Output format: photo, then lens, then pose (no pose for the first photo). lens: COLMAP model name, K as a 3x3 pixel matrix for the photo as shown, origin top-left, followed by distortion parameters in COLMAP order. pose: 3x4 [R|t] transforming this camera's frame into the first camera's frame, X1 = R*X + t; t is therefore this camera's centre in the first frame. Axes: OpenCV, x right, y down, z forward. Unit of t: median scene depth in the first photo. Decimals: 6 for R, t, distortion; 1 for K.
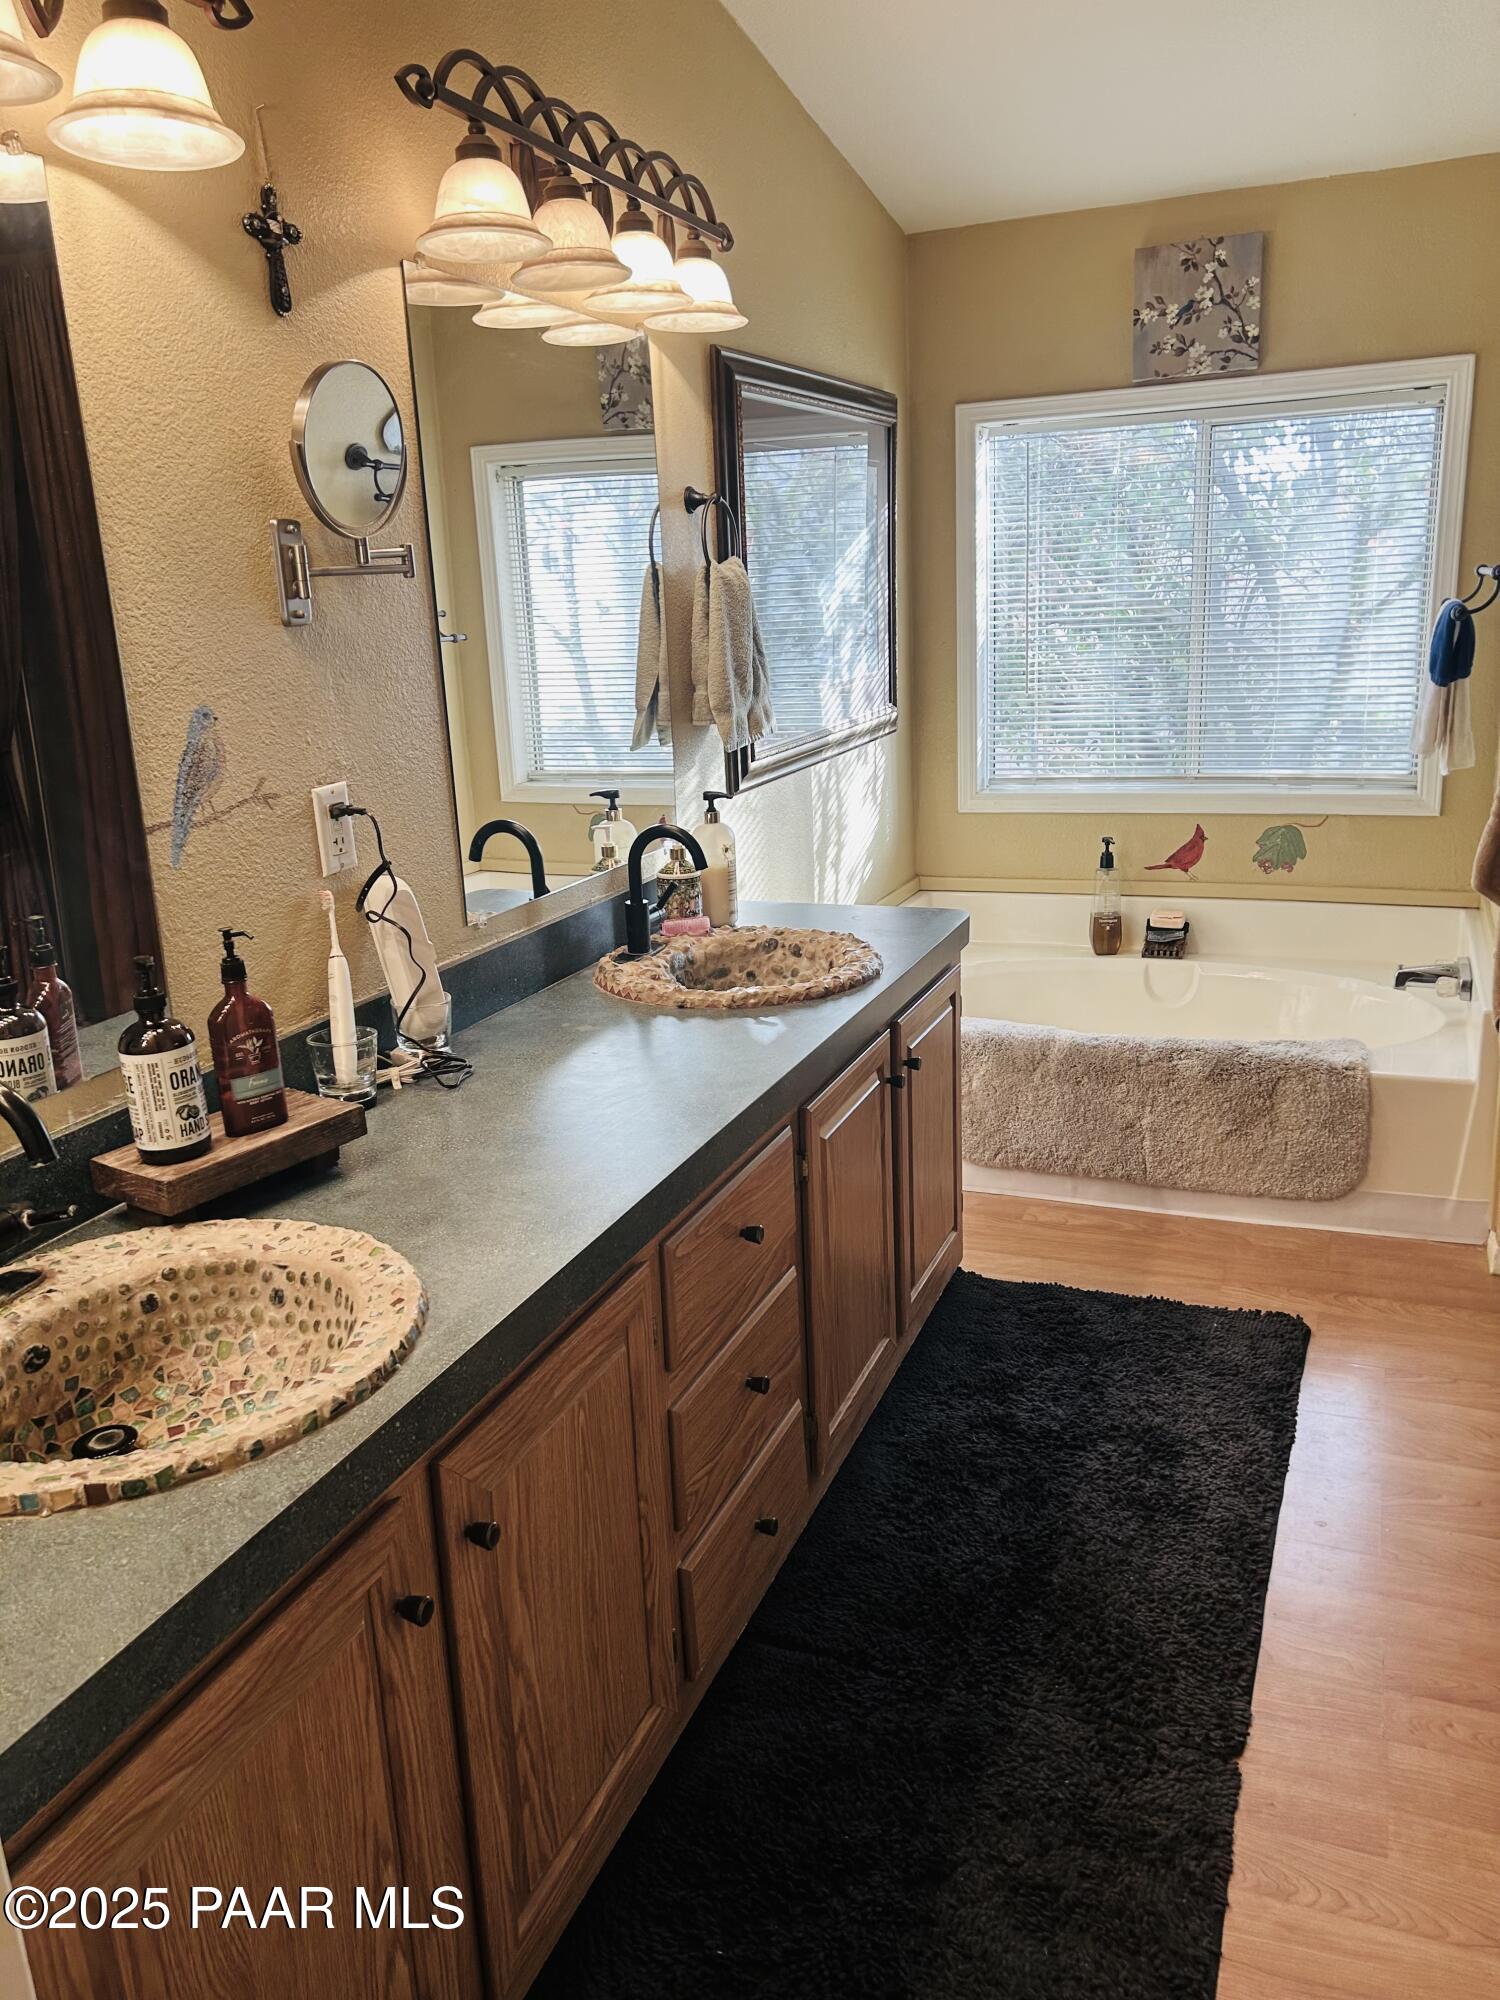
lens RADIAL K [[1472.0, 0, 750.0], [0, 1472.0, 1000.0], [0, 0, 1]] dist [0.147512, -0.166193]
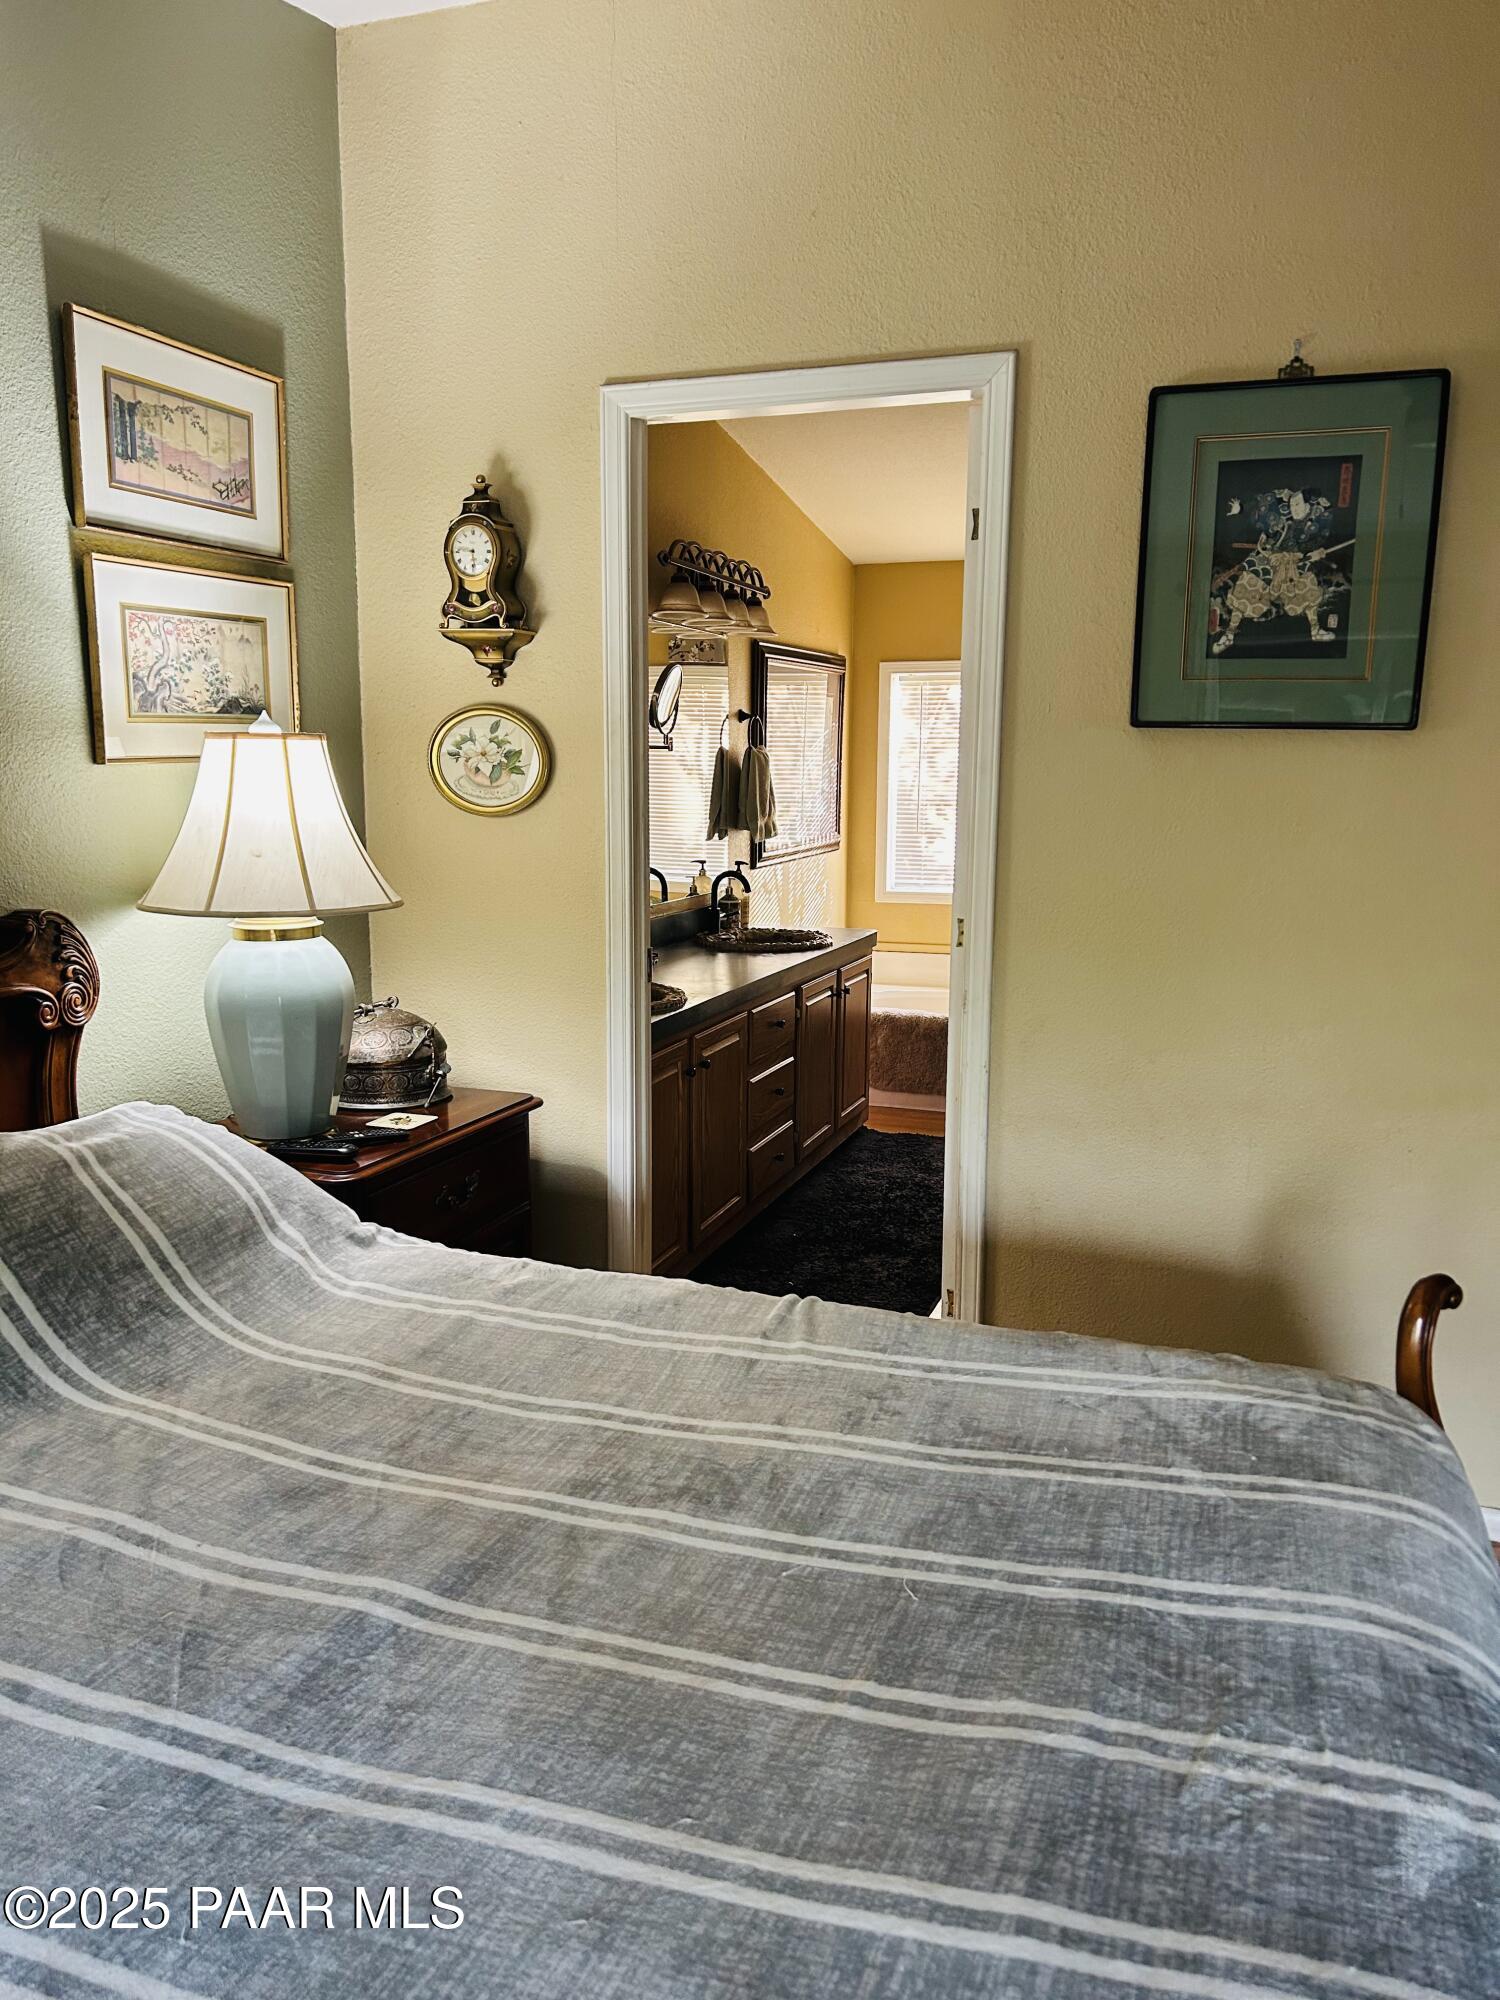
lens RADIAL K [[1472.0, 0, 750.0], [0, 1472.0, 1000.0], [0, 0, 1]] dist [0.147512, -0.166193]
pose [[0.997707, 0.045449, 0.050158, -0.093630], [-0.039788, 0.993289, -0.108598, 0.212800], [-0.054757, 0.106353, 0.992820, -0.762330]]
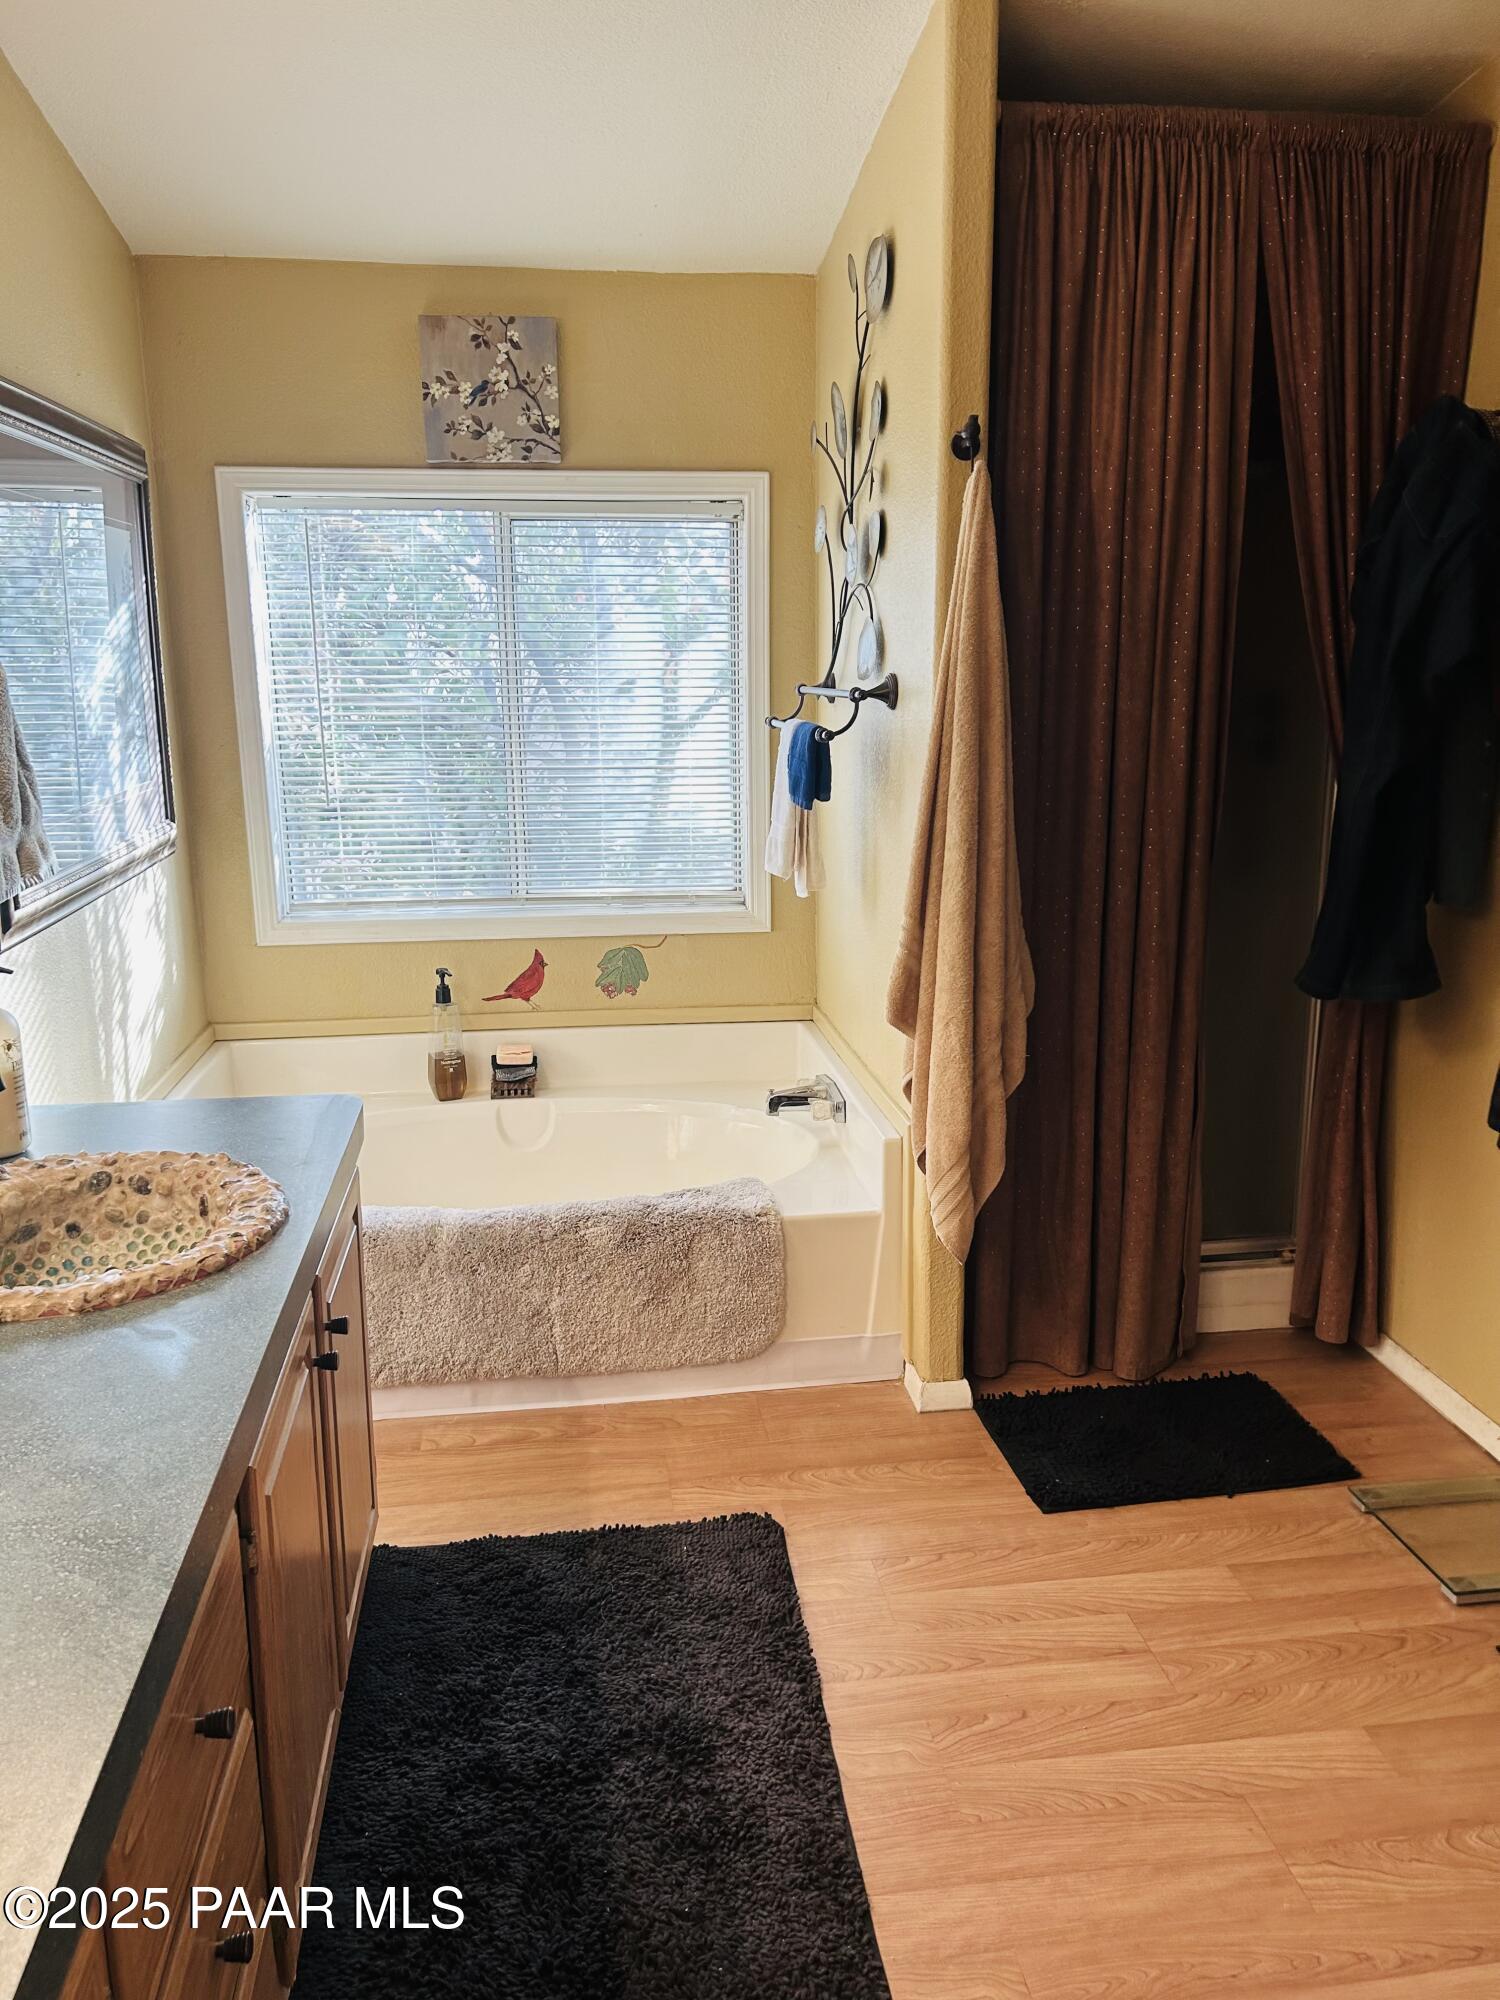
lens RADIAL K [[1524.6, 0, 754.7], [0, 1524.6, 1027.6], [0, 0, 1]] dist [0.100394, -0.188587]
pose [[0.874454, -0.079741, 0.478509, -0.042779], [0.103462, 0.994359, -0.023368, -0.044548], [-0.473947, 0.069942, 0.877771, 0.157739]]
